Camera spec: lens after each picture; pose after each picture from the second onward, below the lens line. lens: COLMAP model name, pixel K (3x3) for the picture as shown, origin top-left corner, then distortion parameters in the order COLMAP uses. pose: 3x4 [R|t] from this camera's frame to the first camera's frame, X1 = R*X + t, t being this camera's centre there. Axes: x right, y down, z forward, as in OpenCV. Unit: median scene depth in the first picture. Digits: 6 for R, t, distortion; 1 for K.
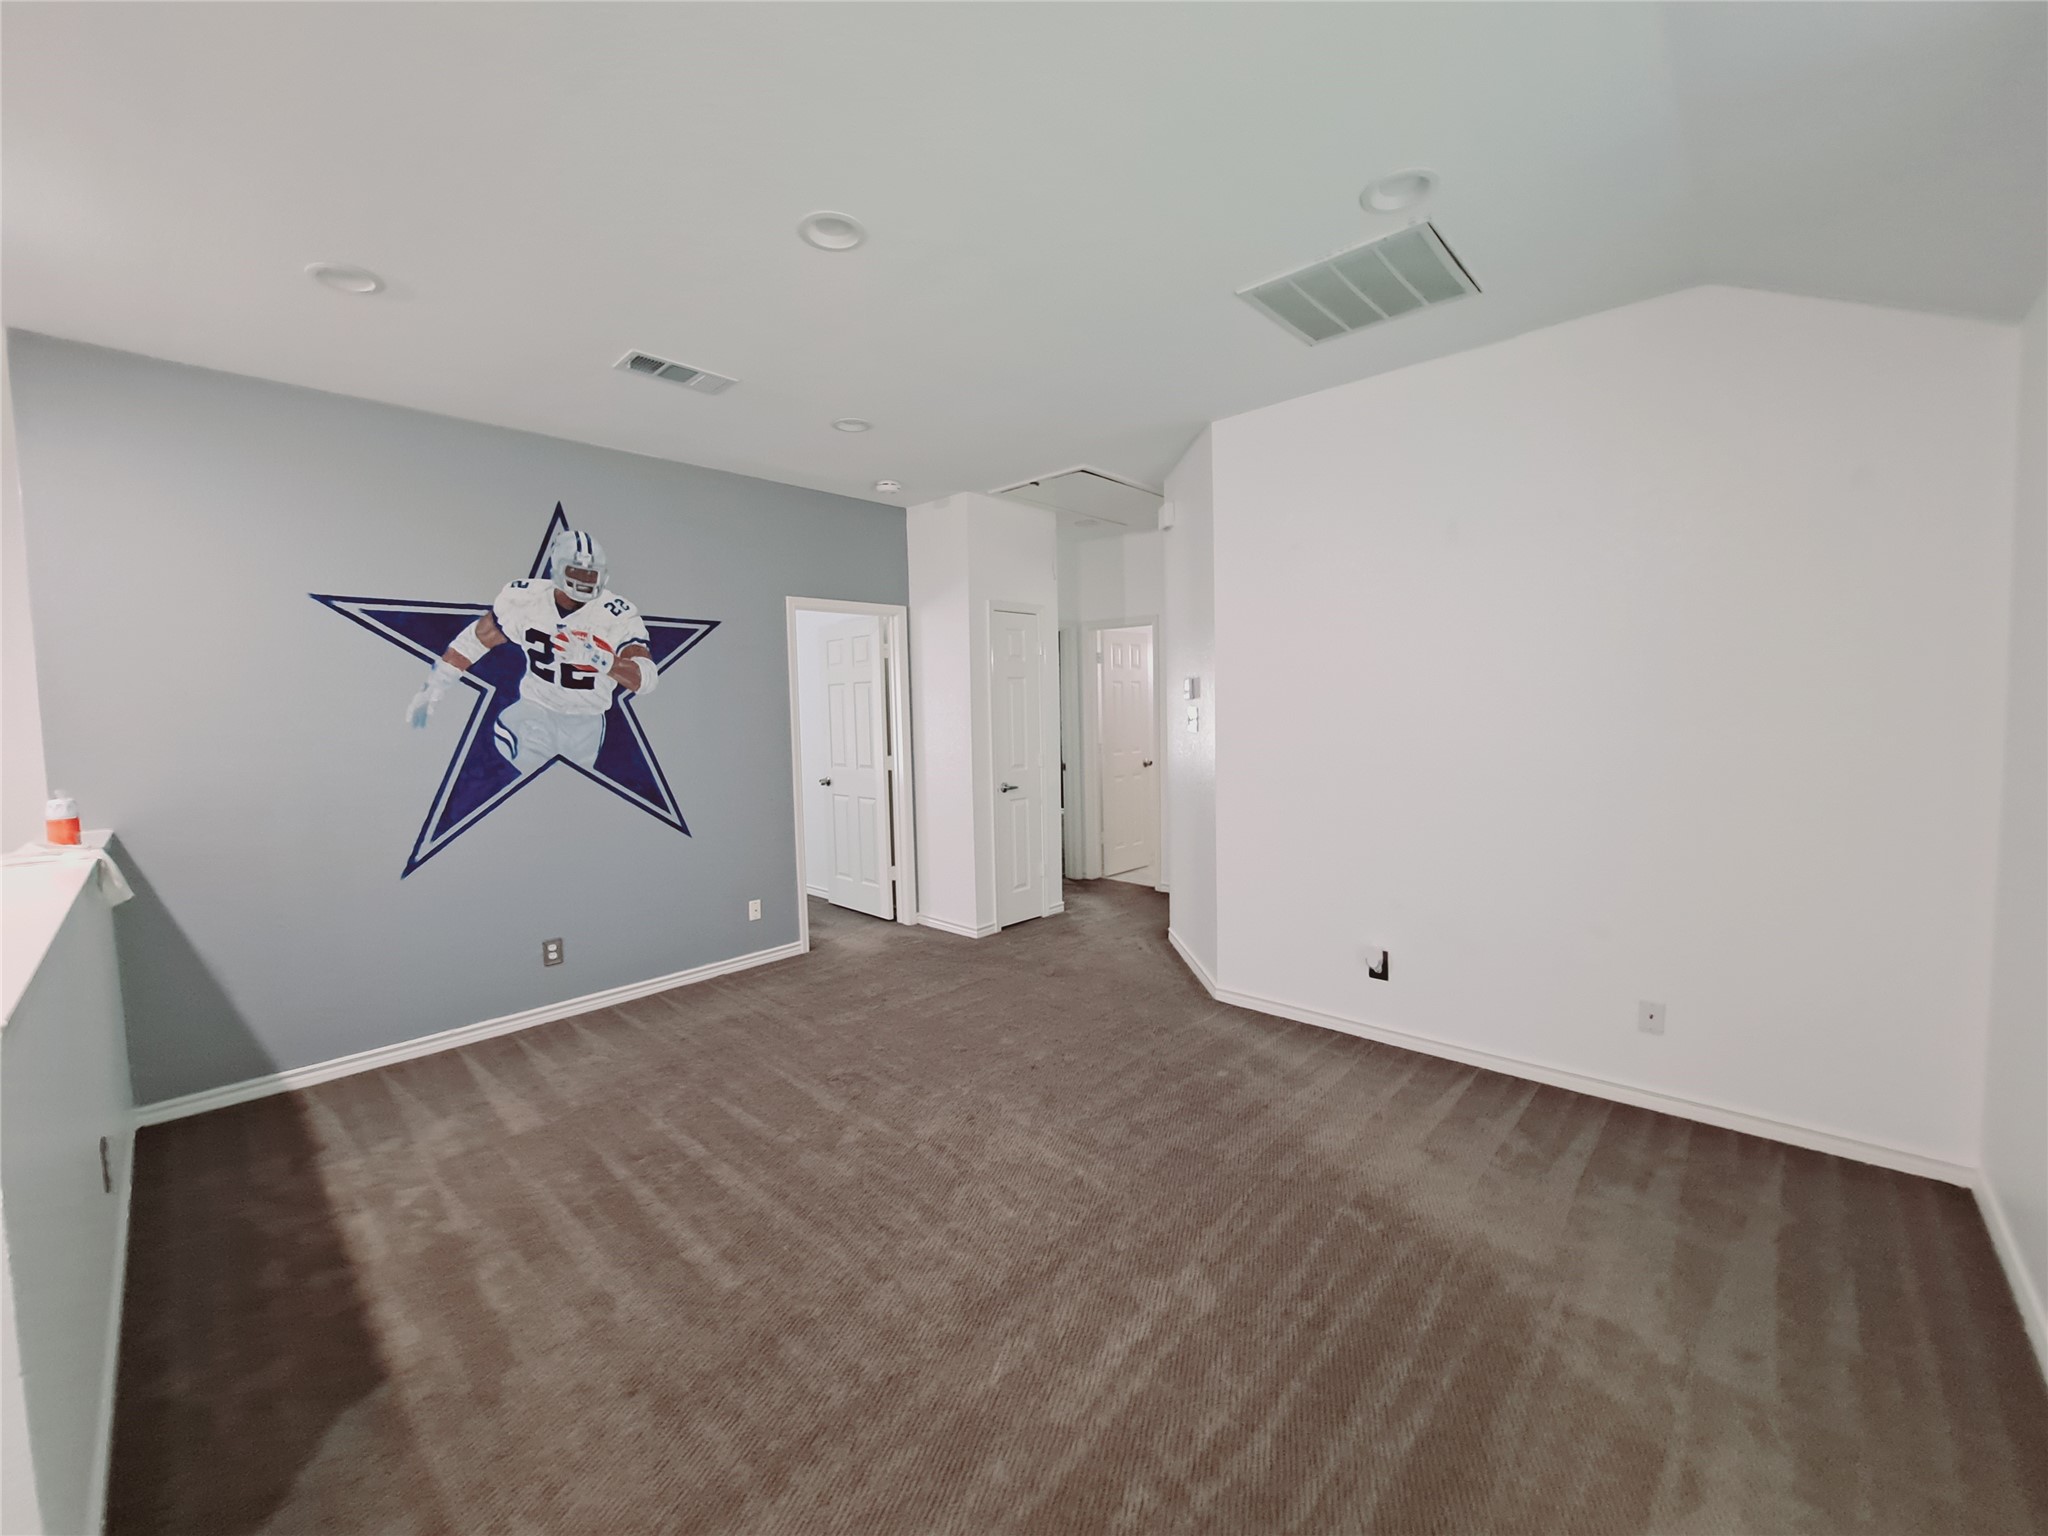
lens RADIAL K [[815.9, 0, 1009.8], [0, 815.9, 753.8], [0, 0, 1]] dist [-0.015253, 0.000145]
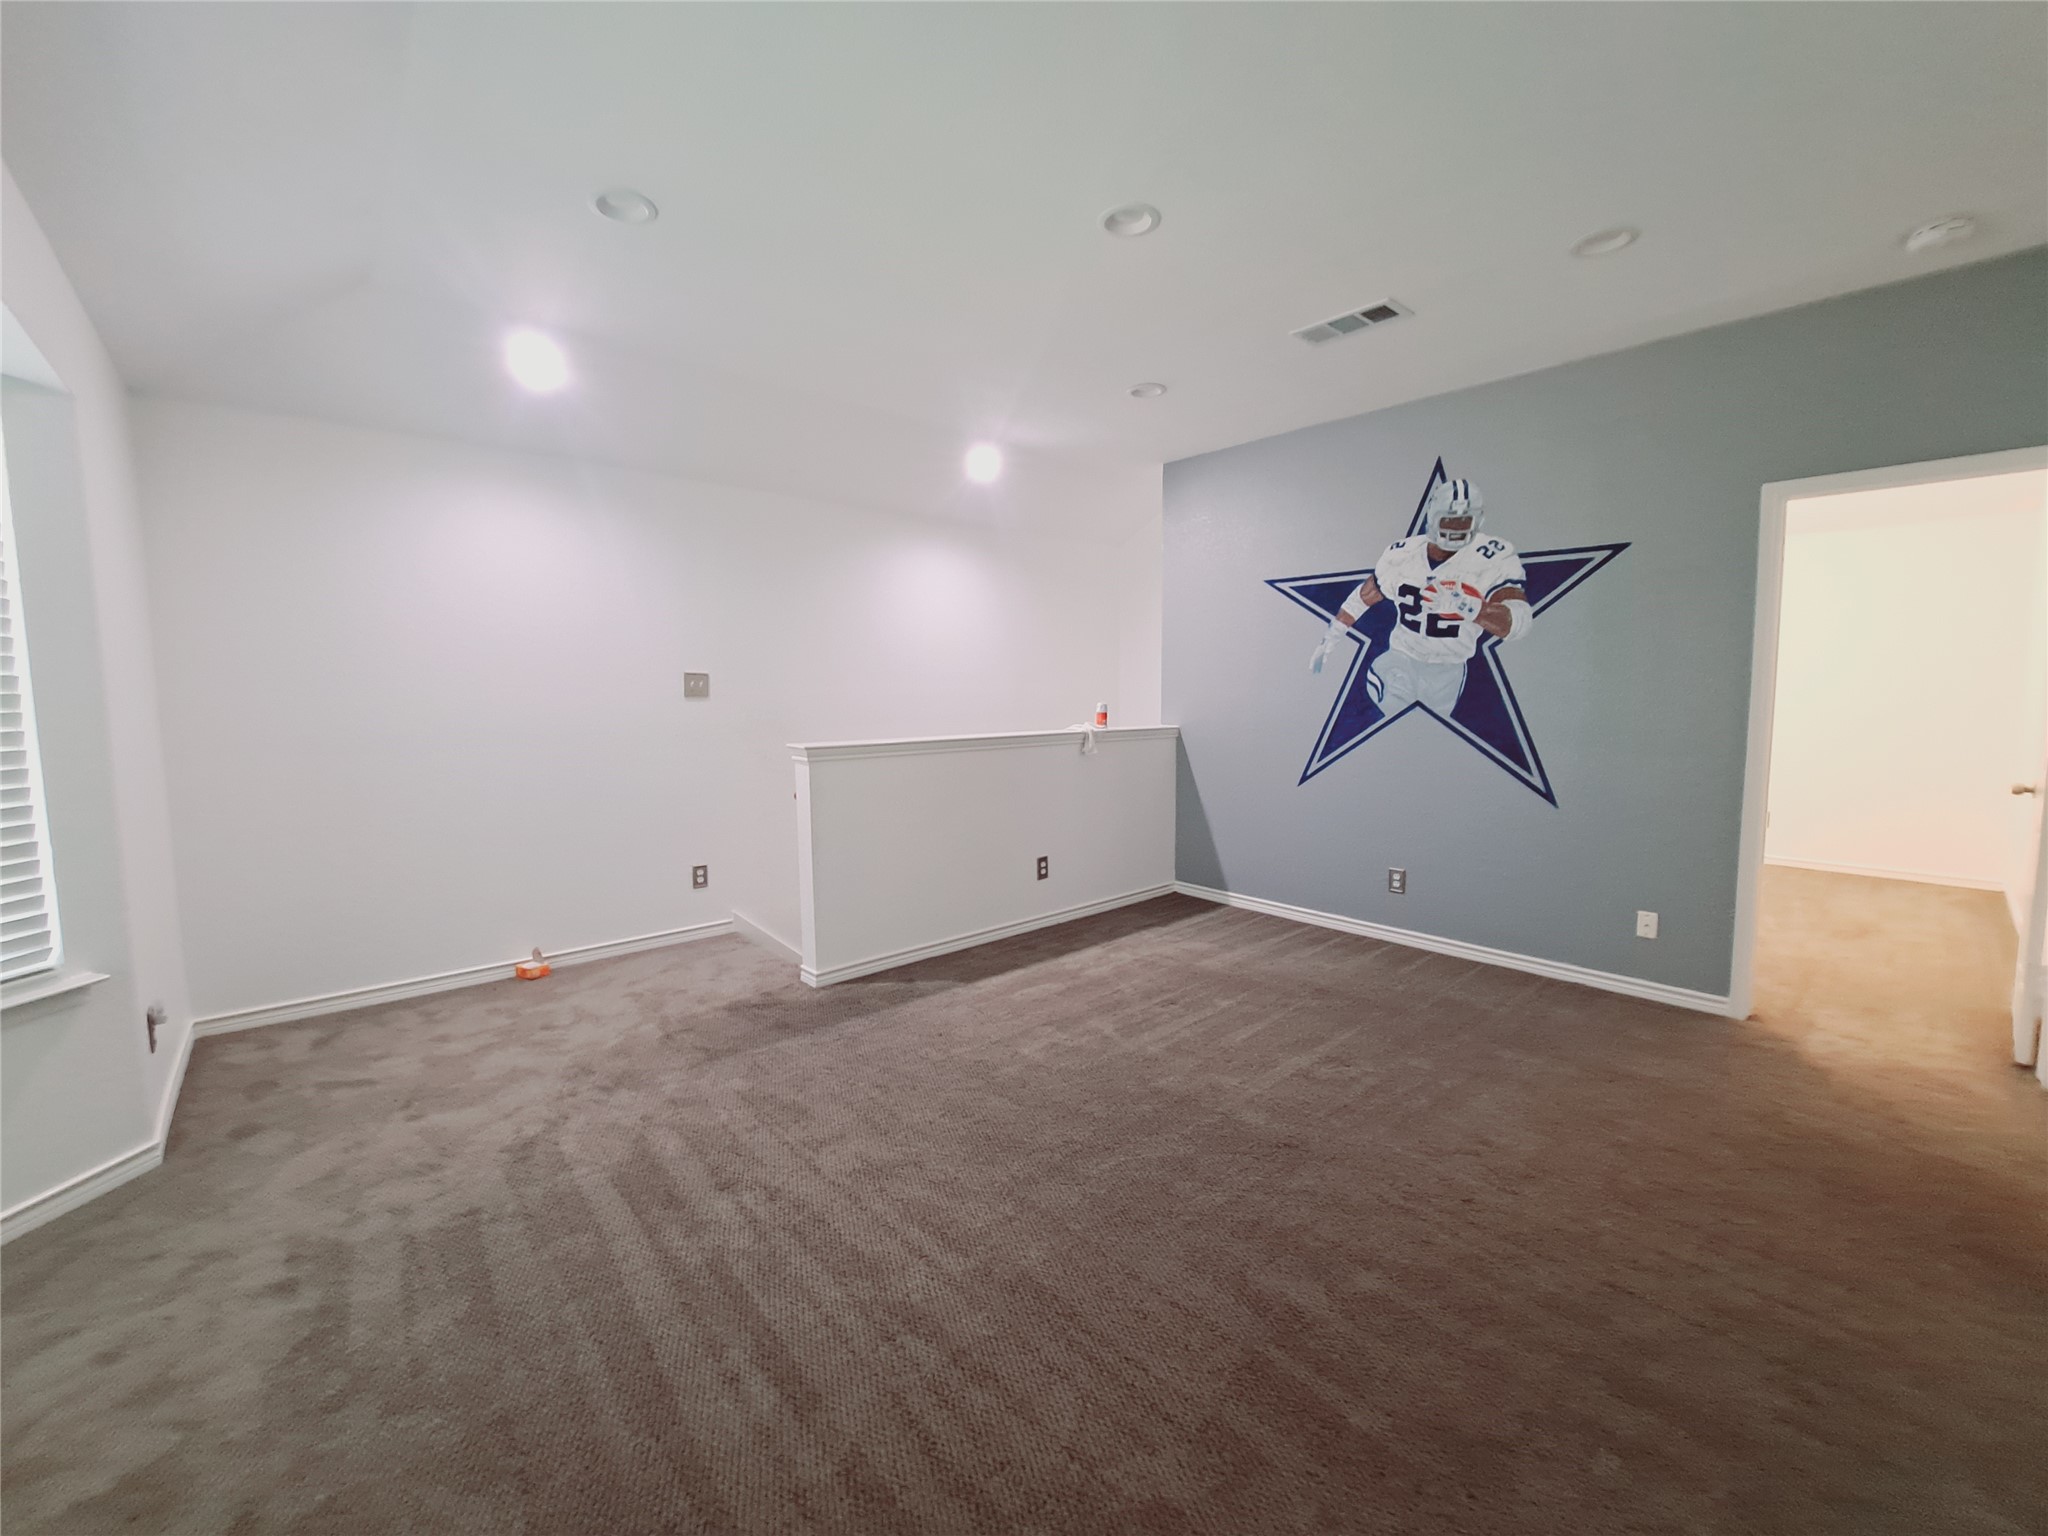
lens RADIAL K [[815.9, 0, 1009.8], [0, 815.9, 753.8], [0, 0, 1]] dist [-0.015253, 0.000145]
pose [[-0.090628, 0.101000, -0.990750, 0.556192], [-0.053801, 0.992895, 0.106140, -0.014321], [0.994430, 0.062923, -0.084550, 0.564325]]
